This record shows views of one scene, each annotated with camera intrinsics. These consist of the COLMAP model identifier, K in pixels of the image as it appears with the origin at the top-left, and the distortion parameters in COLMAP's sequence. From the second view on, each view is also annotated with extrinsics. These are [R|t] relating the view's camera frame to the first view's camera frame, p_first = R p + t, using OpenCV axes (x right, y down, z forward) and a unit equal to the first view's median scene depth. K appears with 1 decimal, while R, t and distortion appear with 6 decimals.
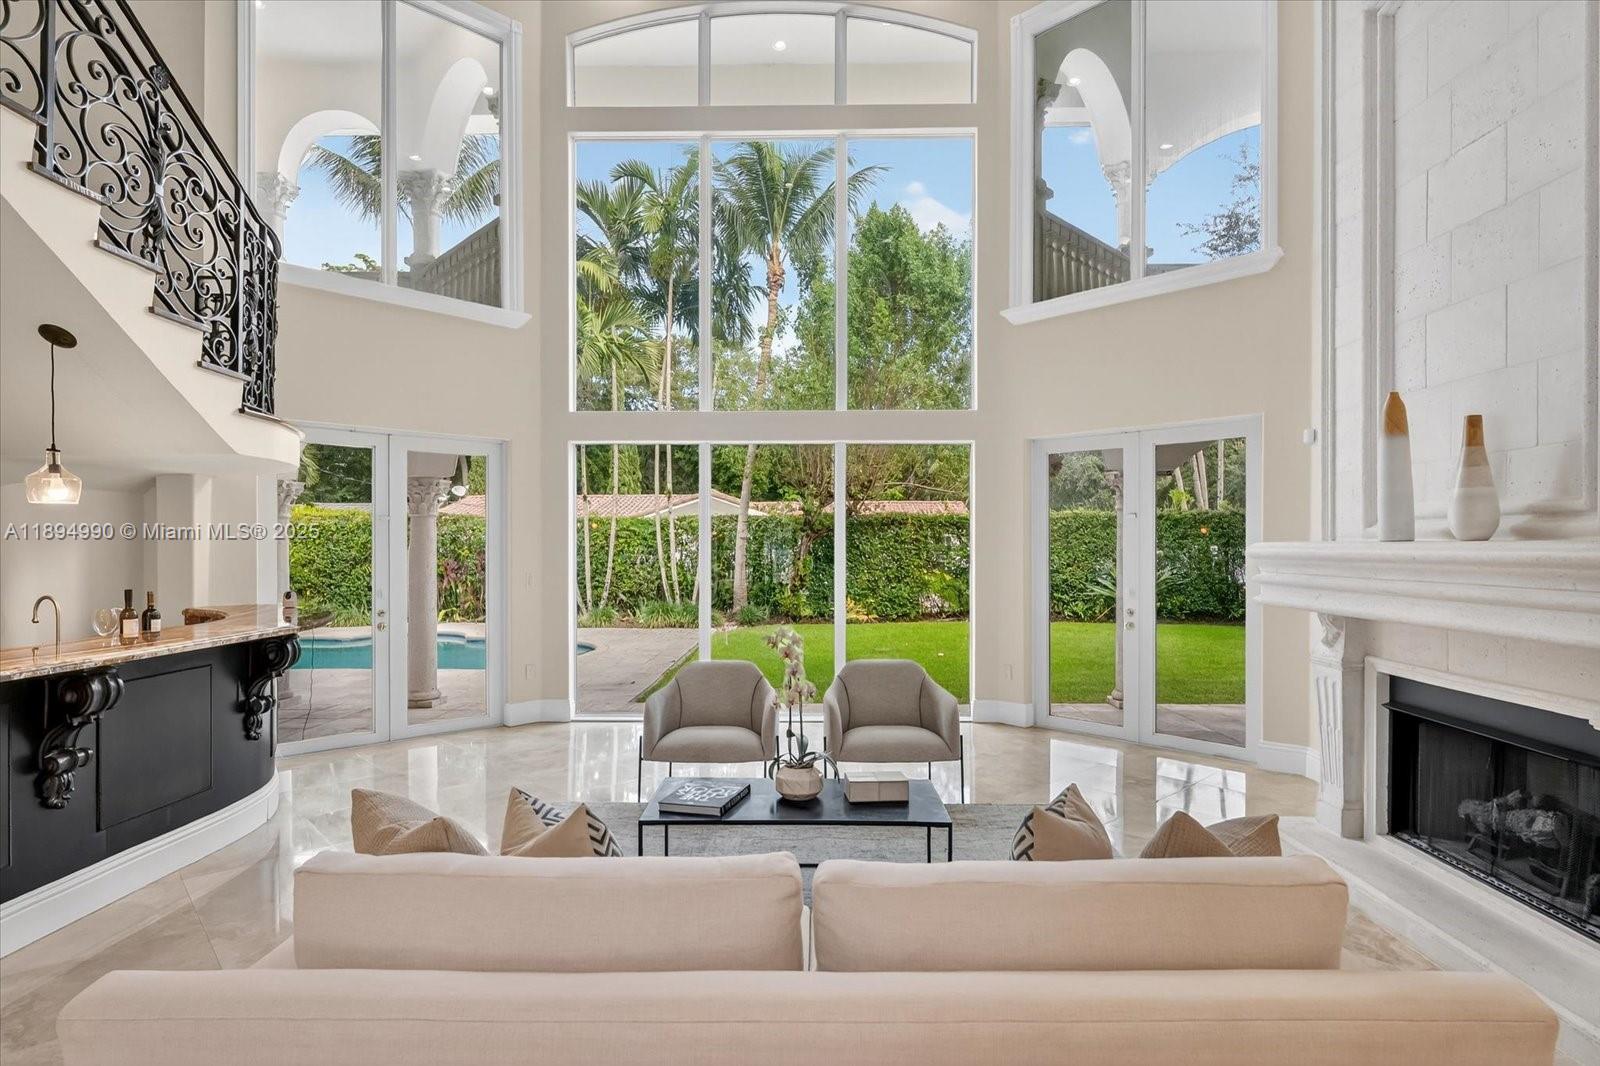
lens RADIAL K [[819.0, 0, 795.3], [0, 819.0, 545.8], [0, 0, 1]] dist [-0.006117, 0.001989]
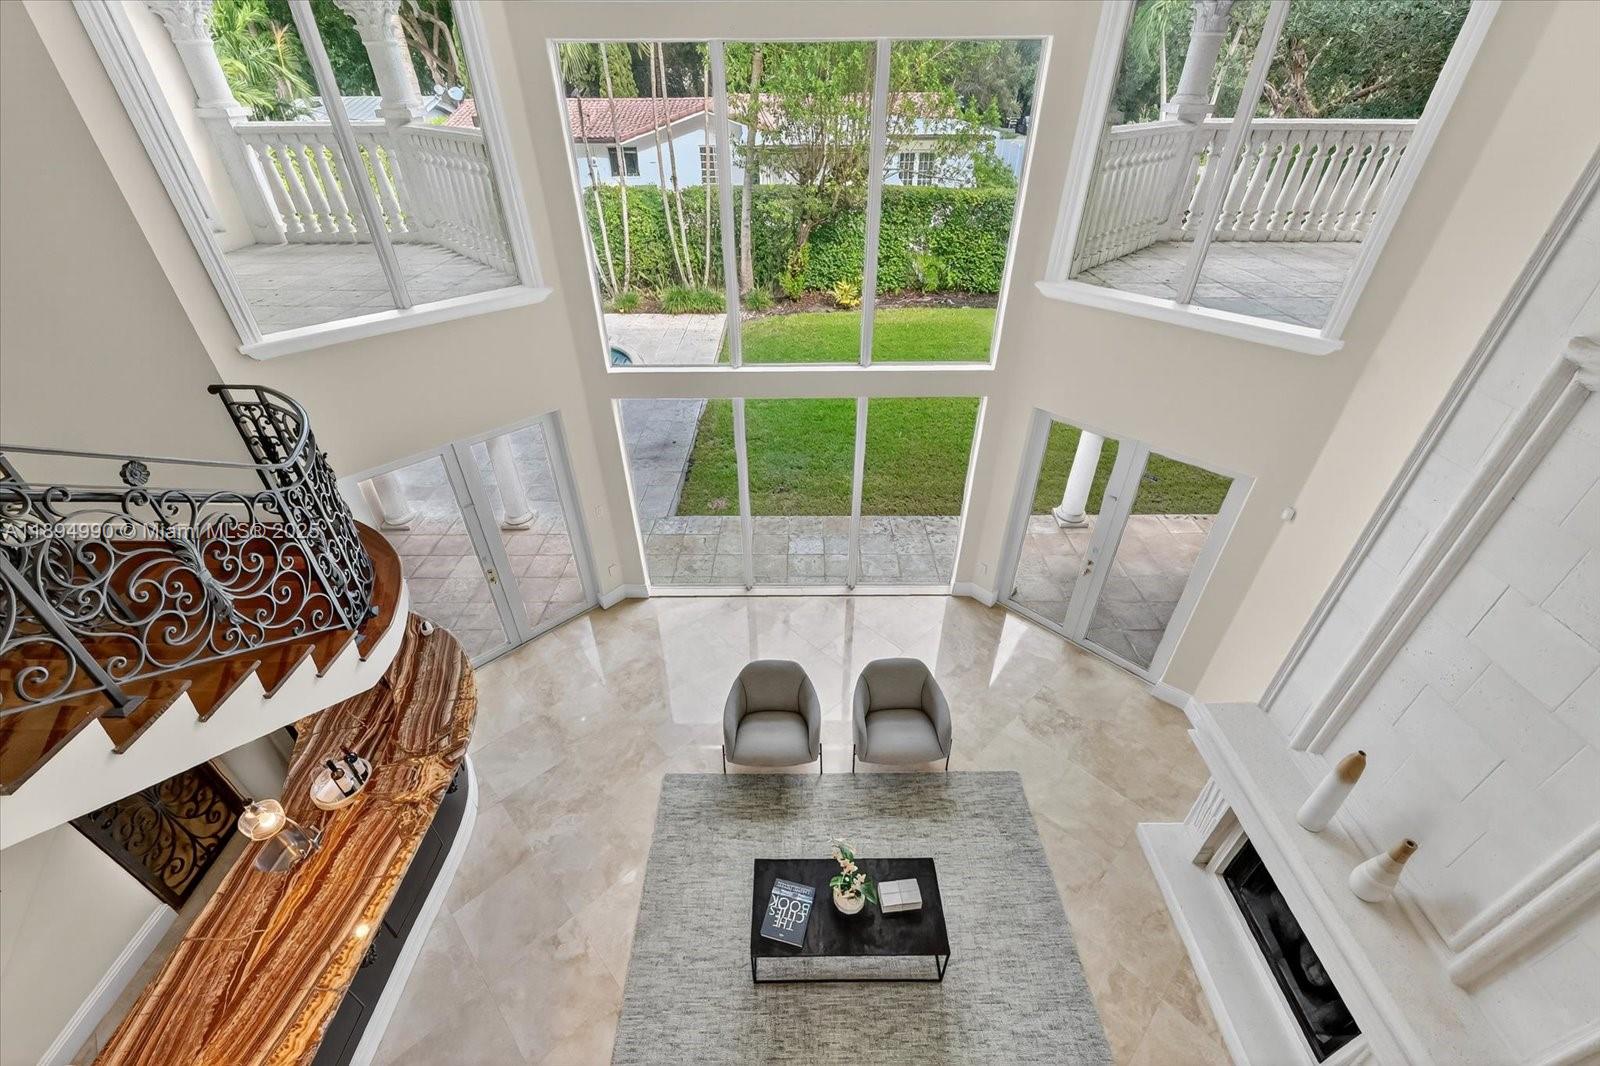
lens RADIAL K [[637.9, 0, 787.8], [0, 637.9, 523.7], [0, 0, 1]] dist [0.001592, 0.000006]
pose [[0.999910, -0.011304, 0.007161, -0.092144], [0.004884, 0.806516, 0.591192, -0.821503], [-0.012459, -0.591104, 0.806499, 0.381732]]
